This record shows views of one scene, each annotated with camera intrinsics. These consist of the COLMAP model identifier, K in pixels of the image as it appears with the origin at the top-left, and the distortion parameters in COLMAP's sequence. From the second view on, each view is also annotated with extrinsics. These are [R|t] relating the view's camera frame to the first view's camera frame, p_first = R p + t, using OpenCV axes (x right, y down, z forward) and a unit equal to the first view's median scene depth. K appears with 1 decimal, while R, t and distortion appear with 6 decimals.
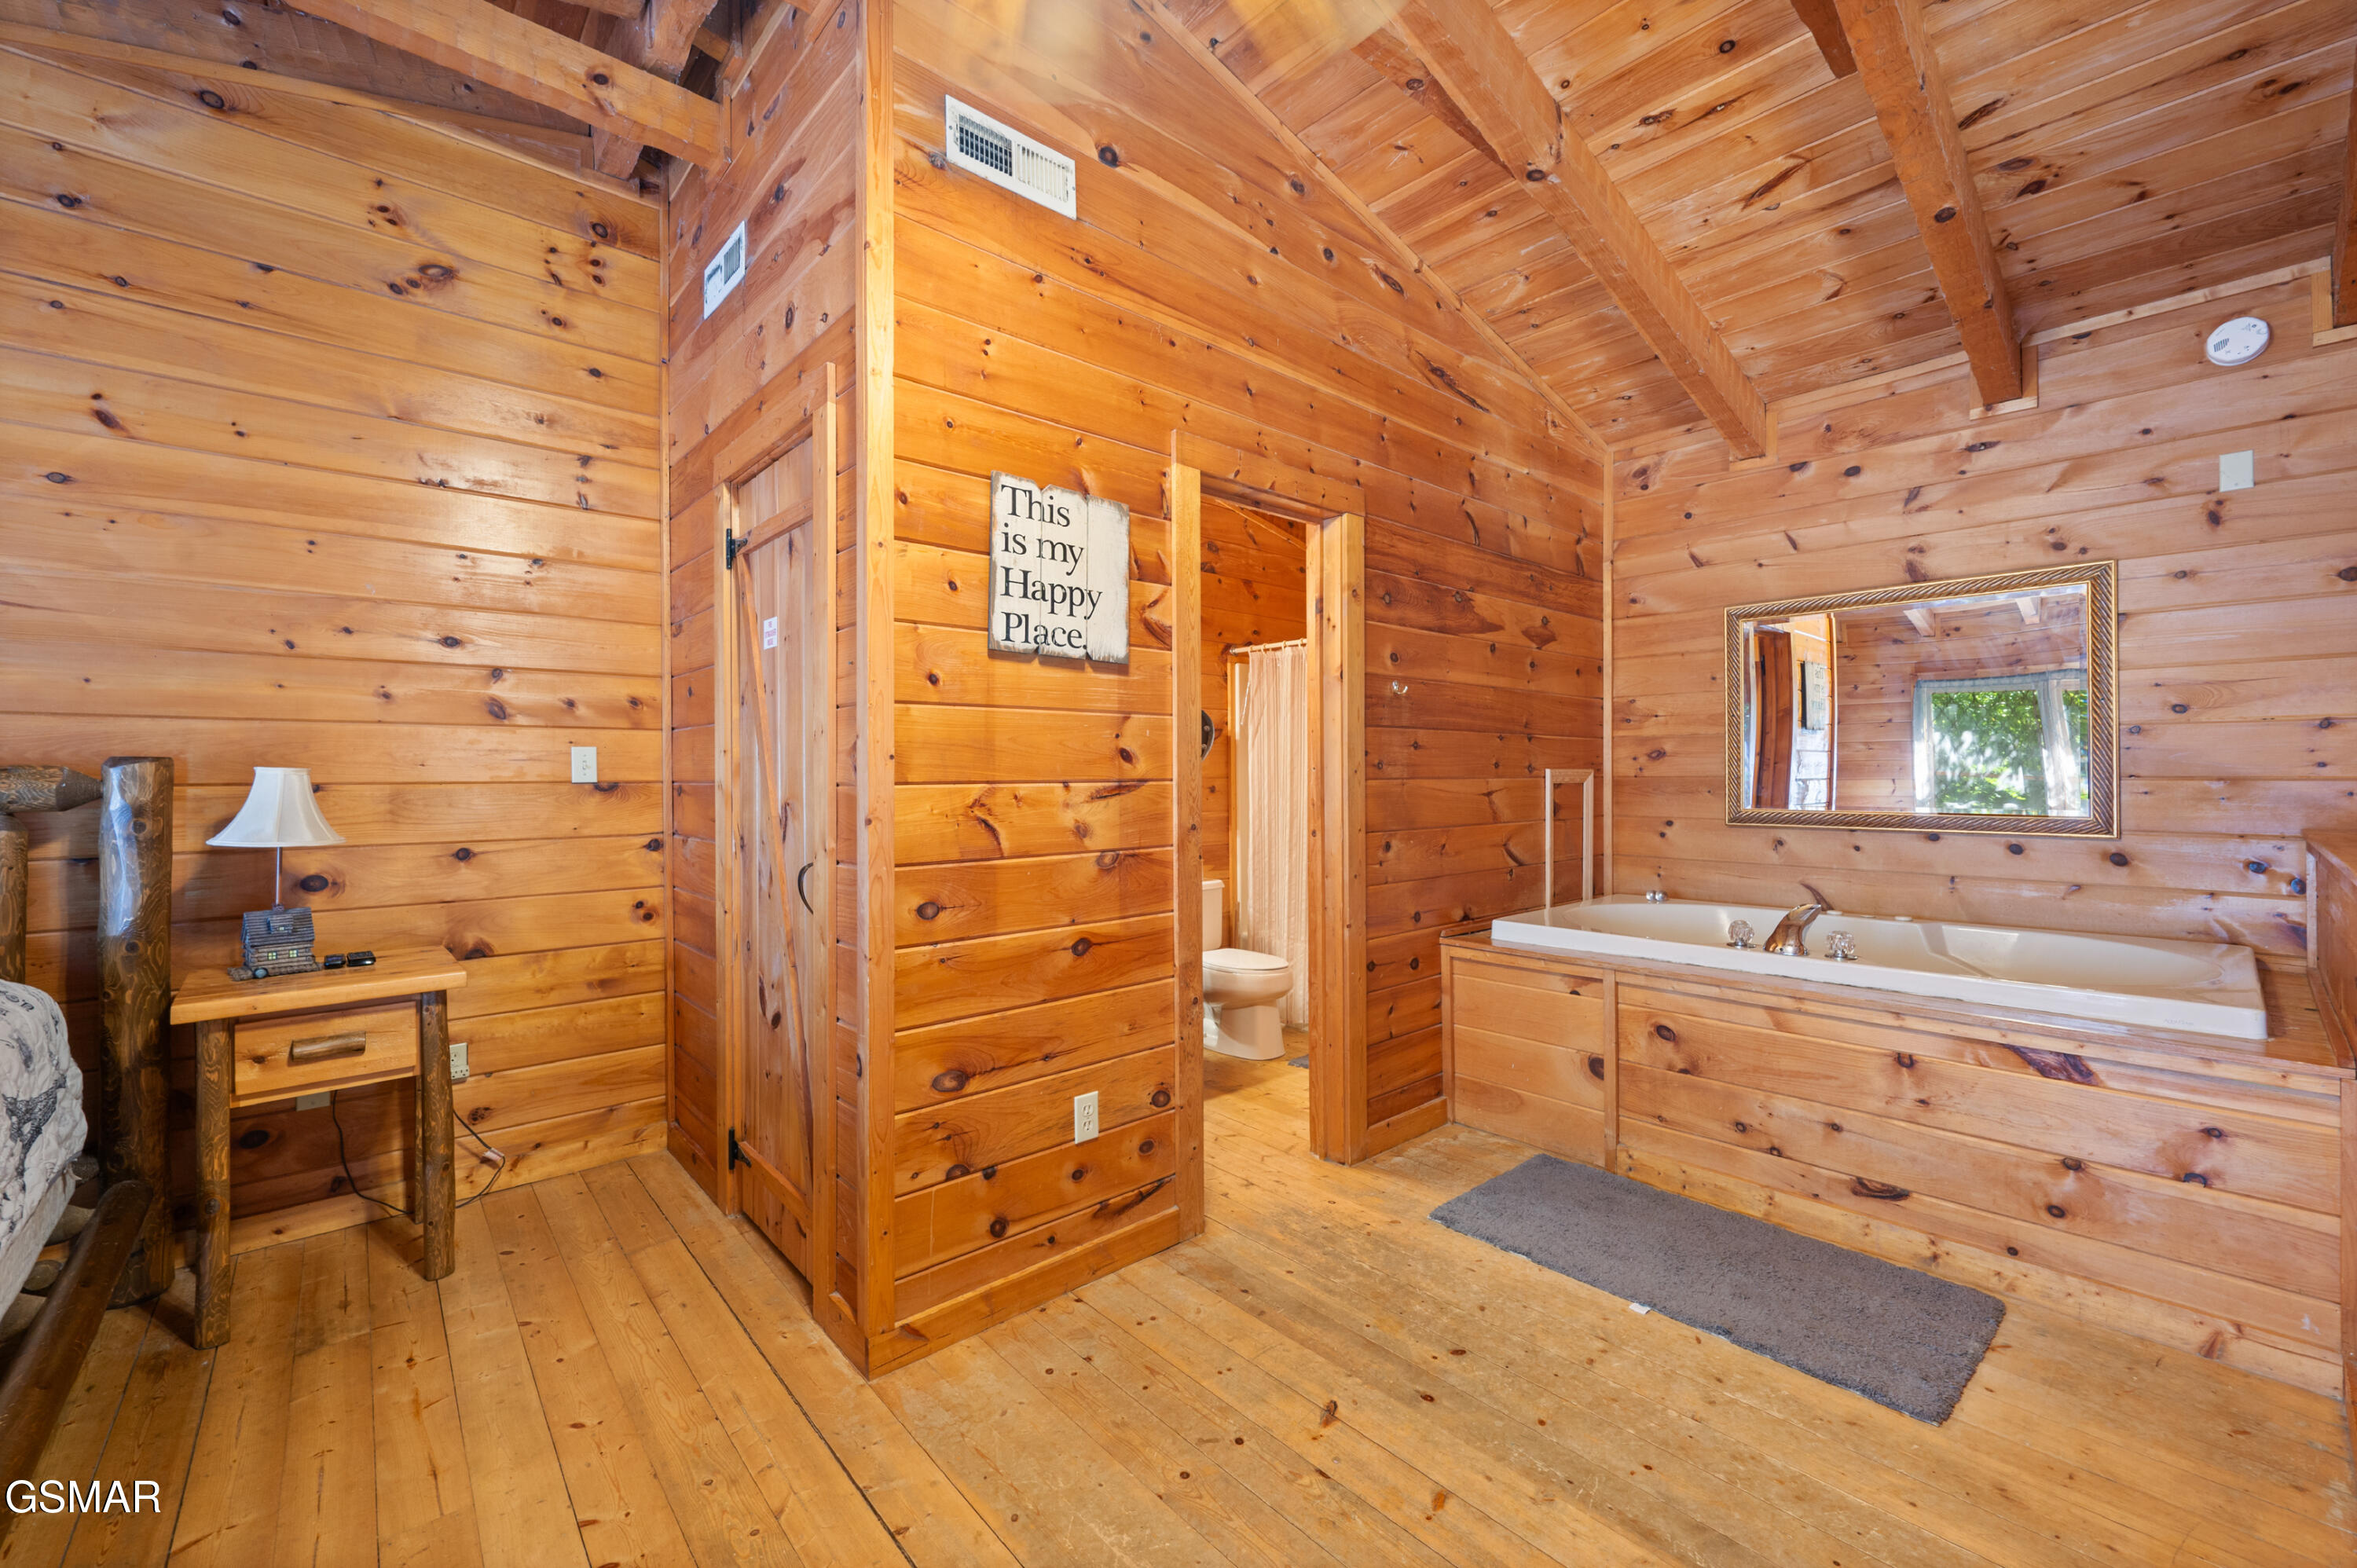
lens RADIAL K [[952.5, 0, 1183.8], [0, 952.5, 773.2], [0, 0, 1]] dist [-0.001924, 0.000429]
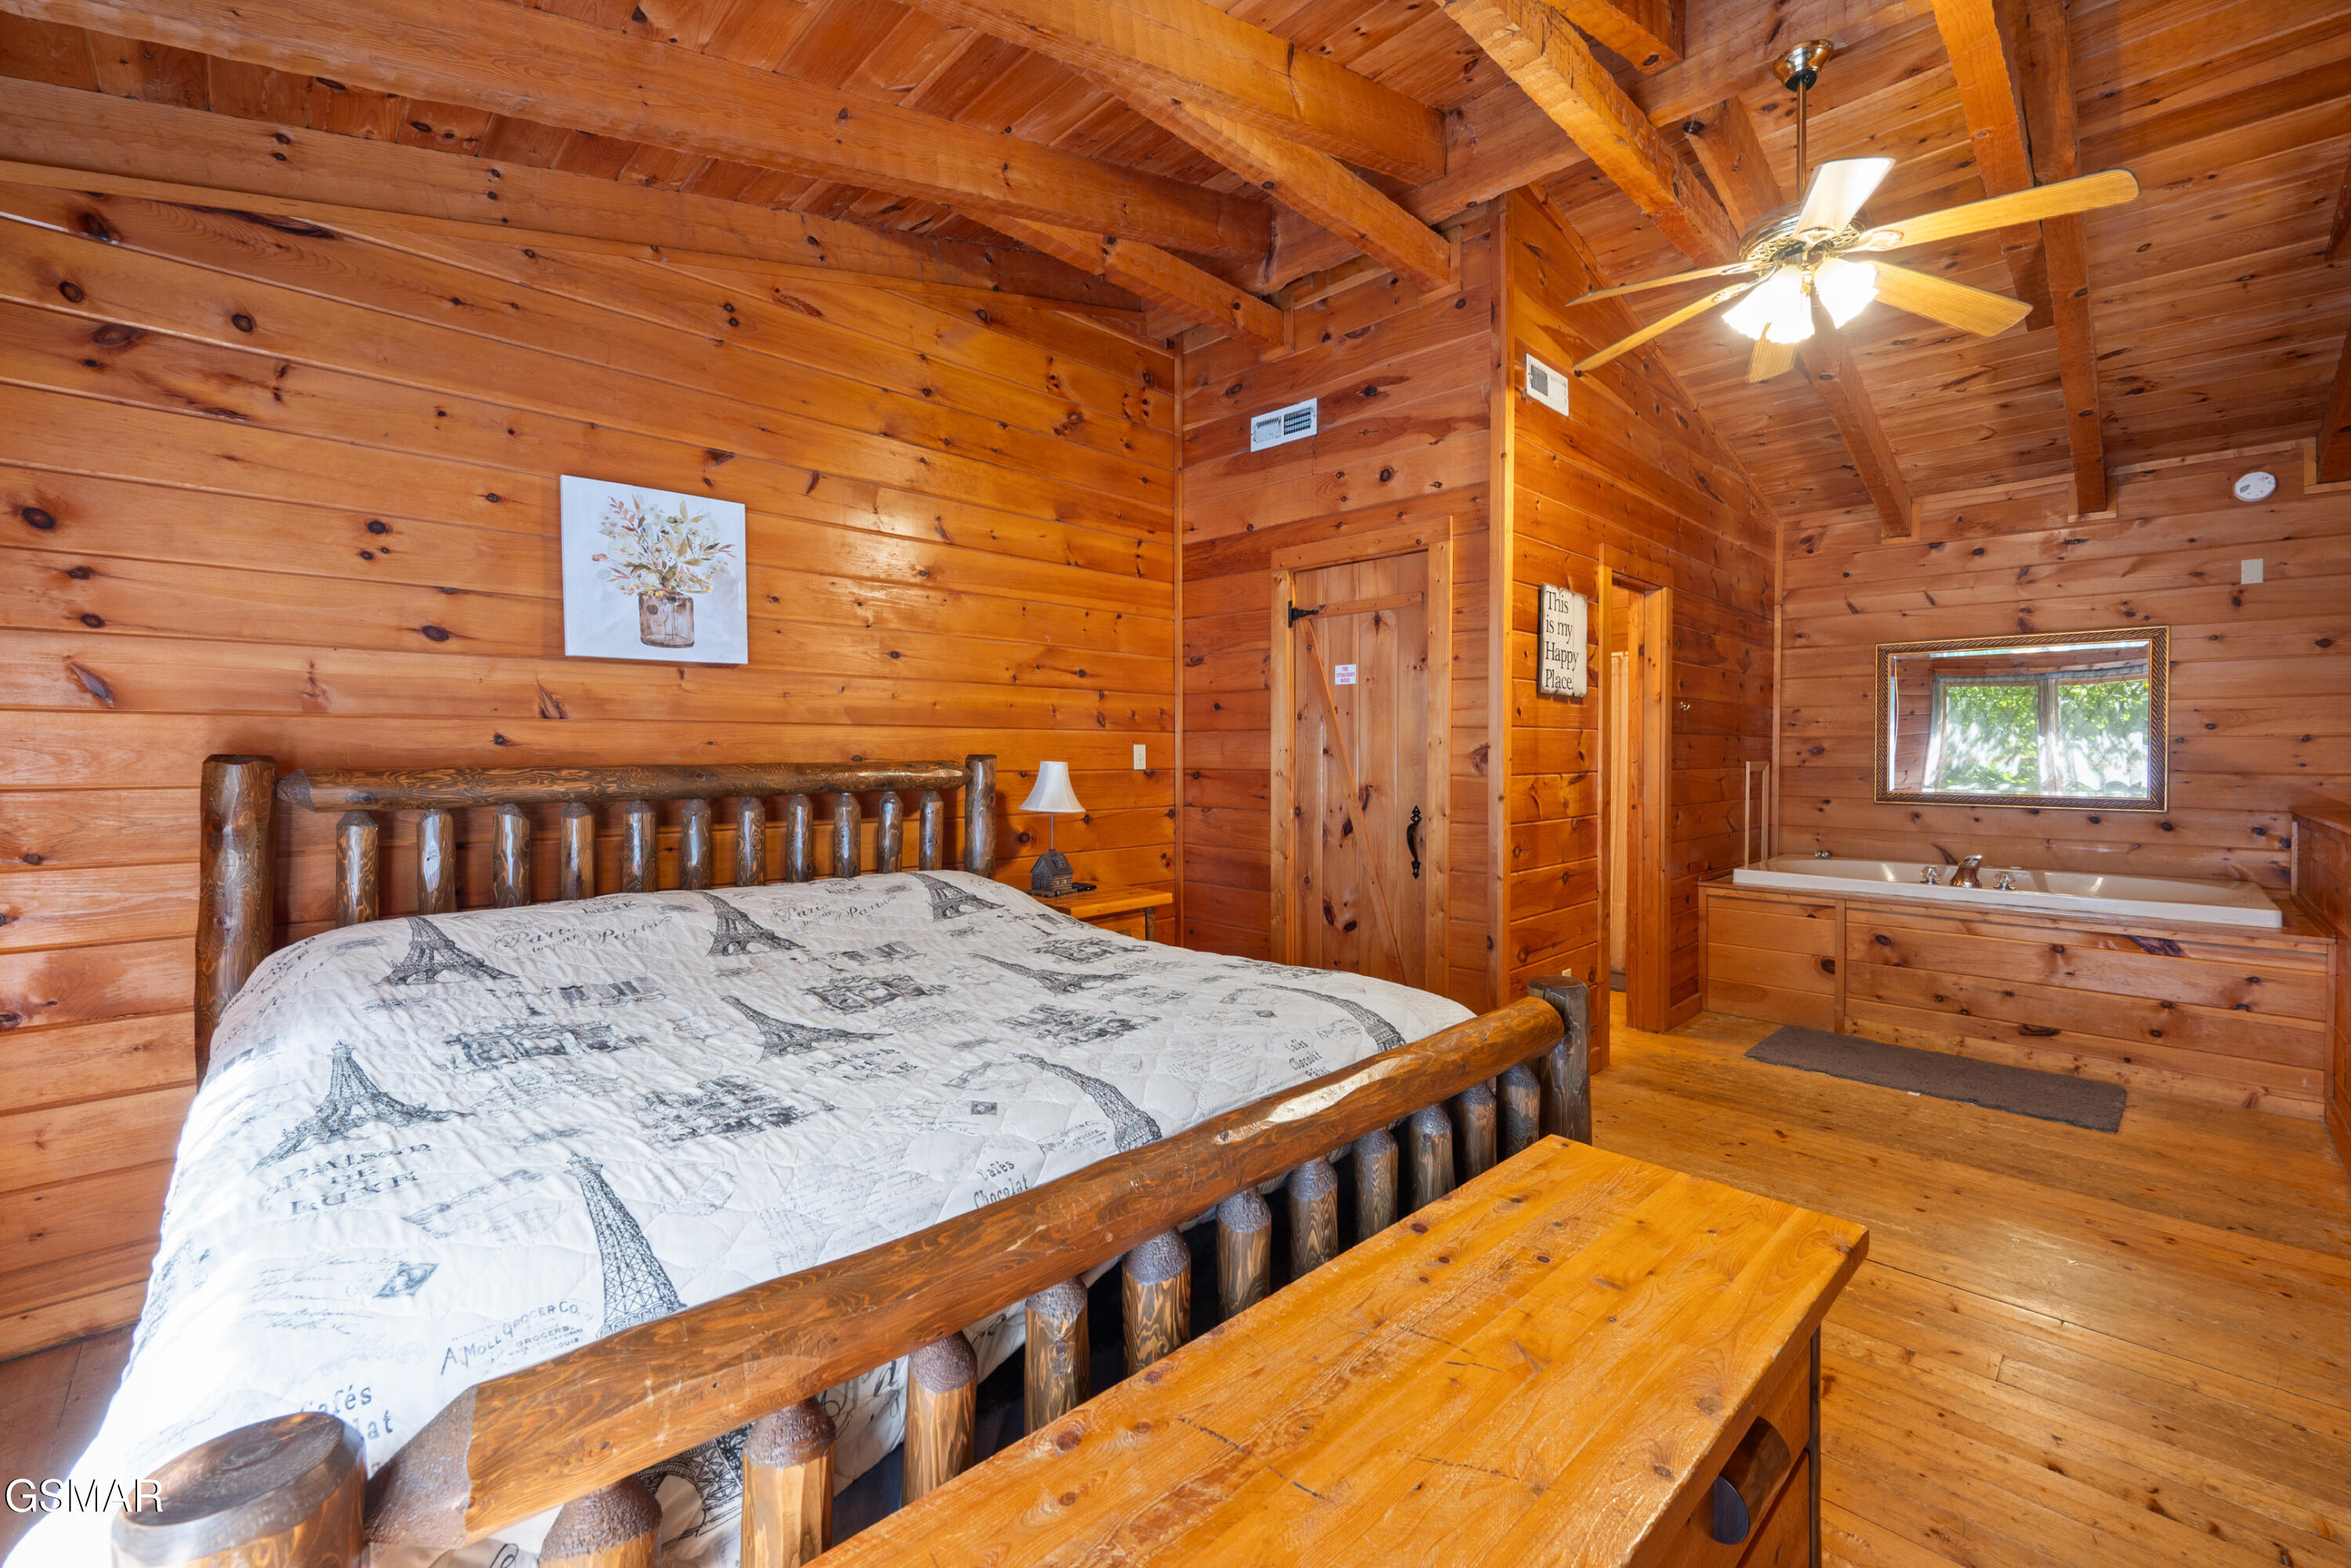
lens RADIAL K [[956.1, 0, 1181.2], [0, 956.1, 765.0], [0, 0, 1]] dist [-0.002442, 0.000177]
pose [[0.999167, 0.005520, 0.040431, -0.701857], [-0.006145, 0.999863, 0.015355, -0.021916], [-0.040341, -0.015590, 0.999064, -0.485429]]
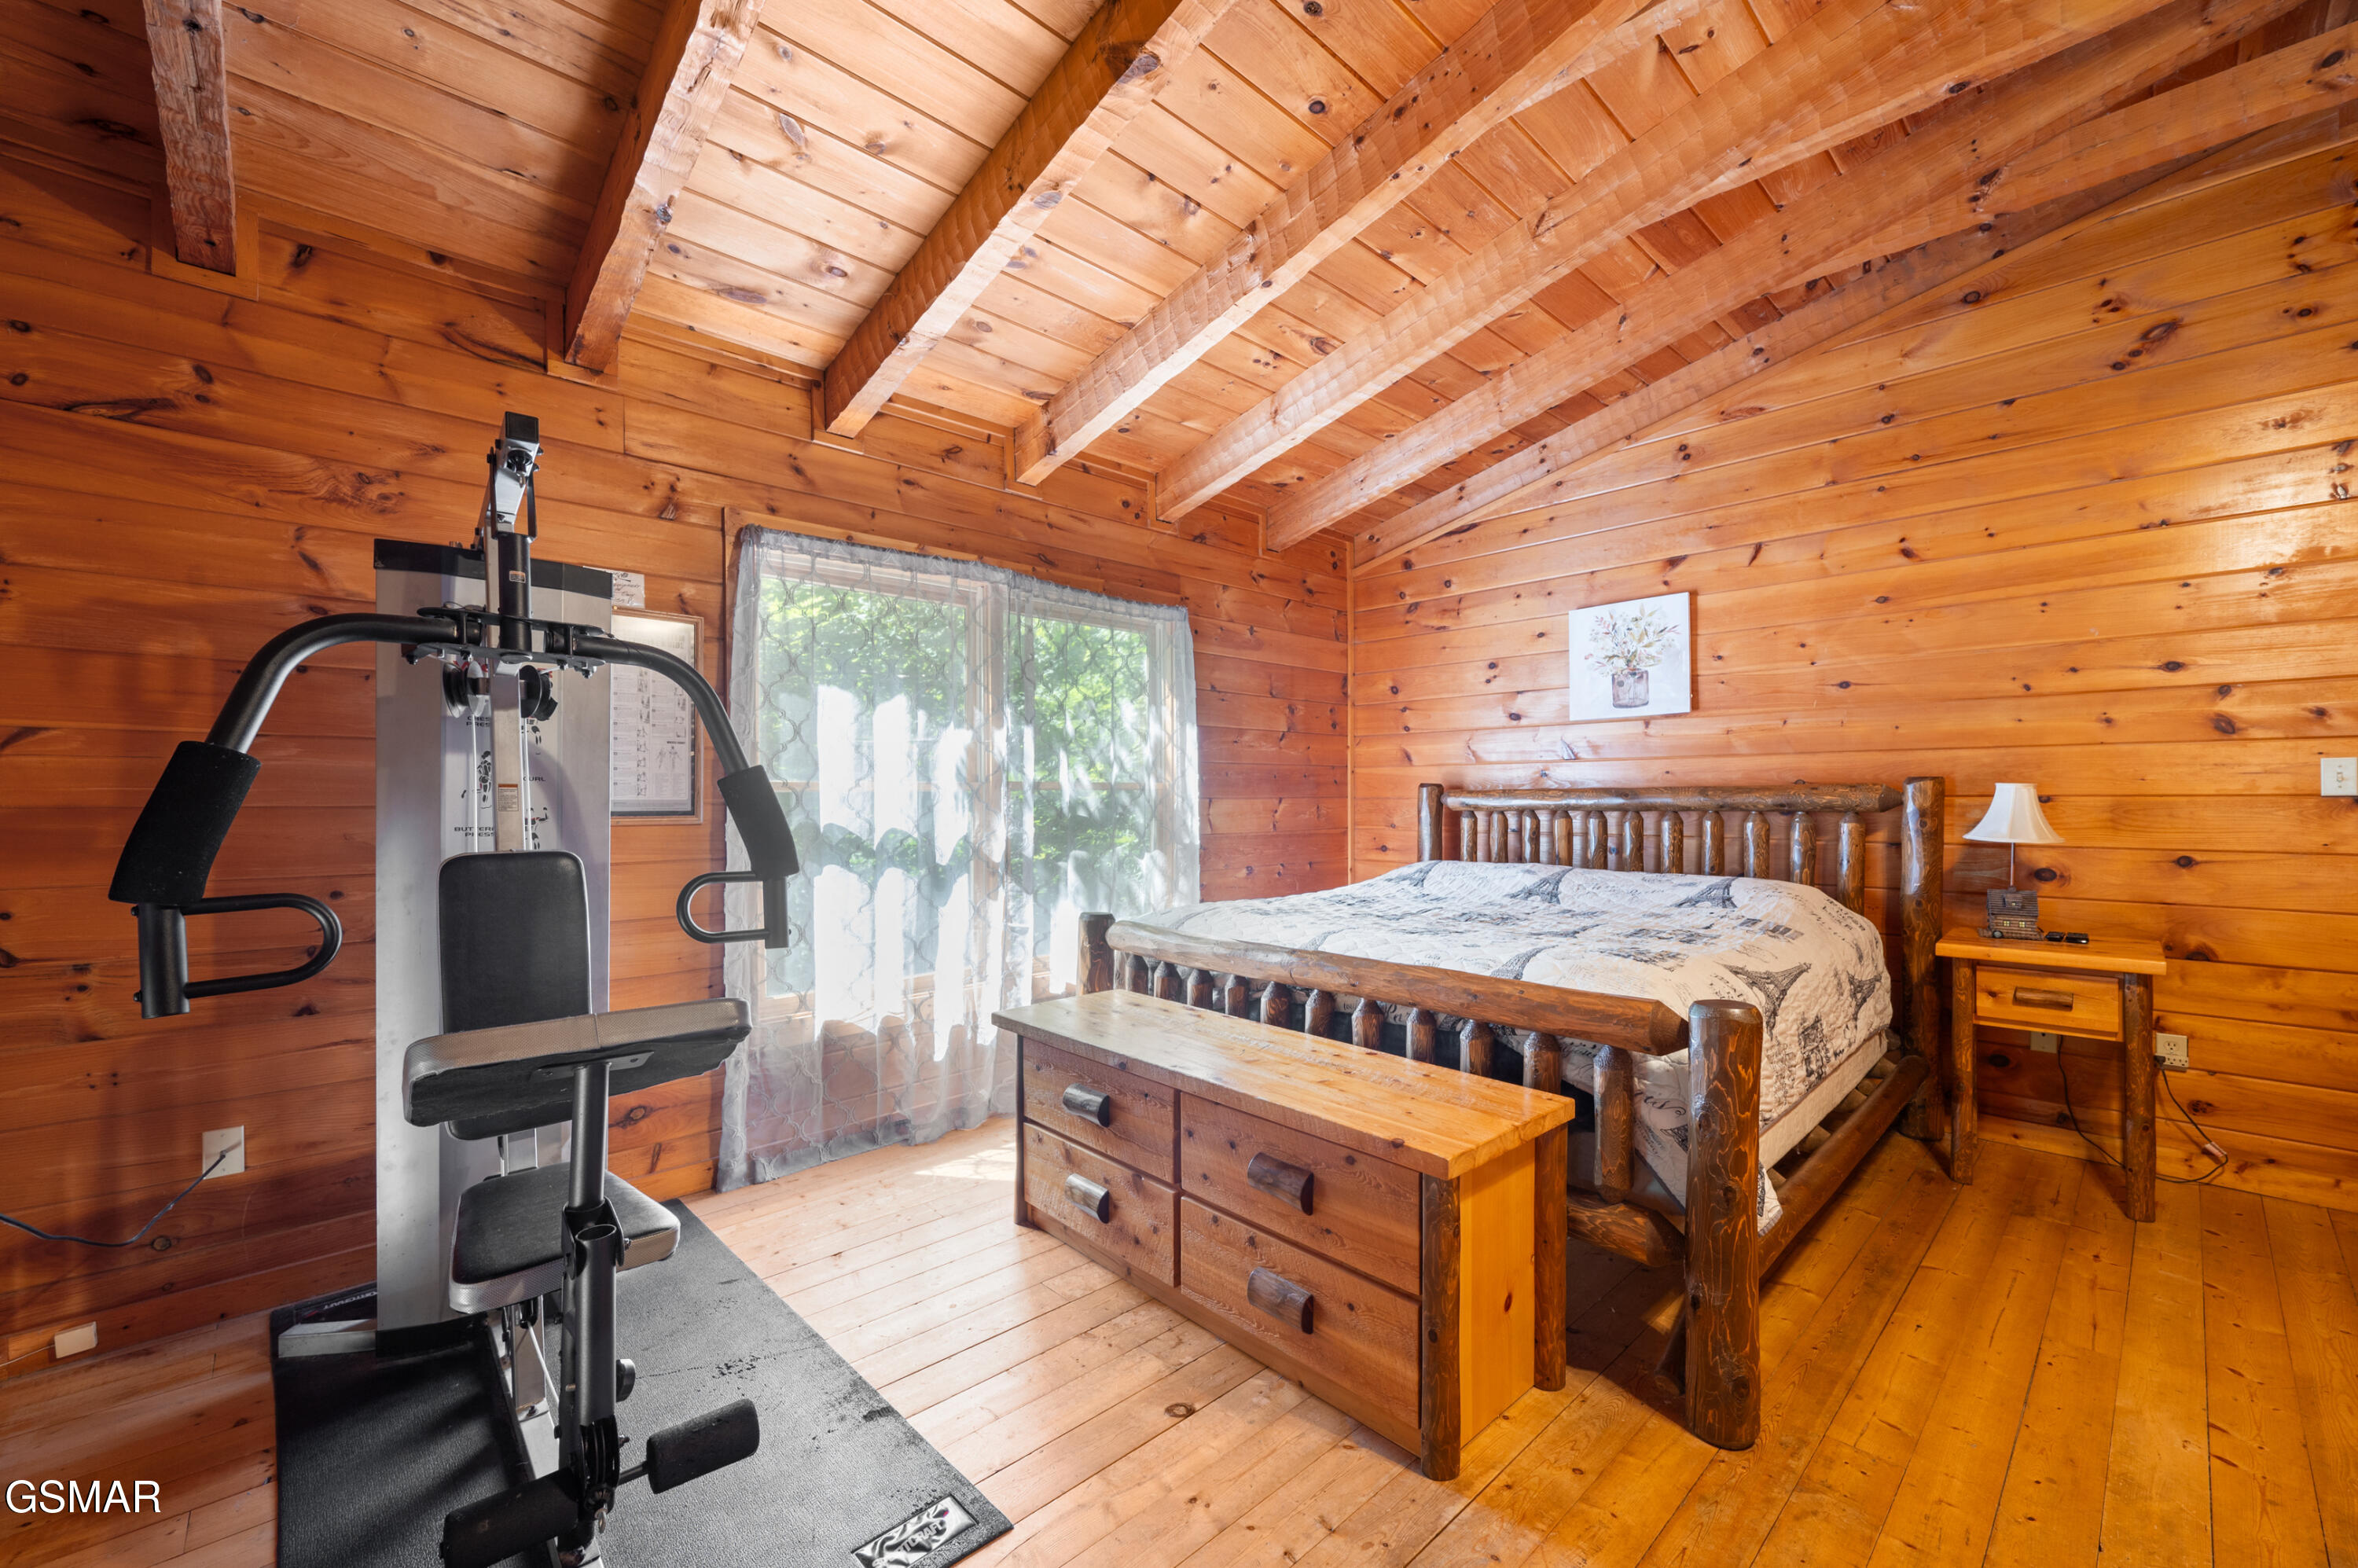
lens RADIAL K [[936.8, 0, 1176.8], [0, 936.8, 798.3], [0, 0, 1]] dist [0.000118, 0.000356]
pose [[0.030567, 0.006609, -0.999511, 0.276505], [0.004924, 0.999965, 0.006762, 0.000484], [0.999521, -0.005128, 0.030533, -0.178337]]
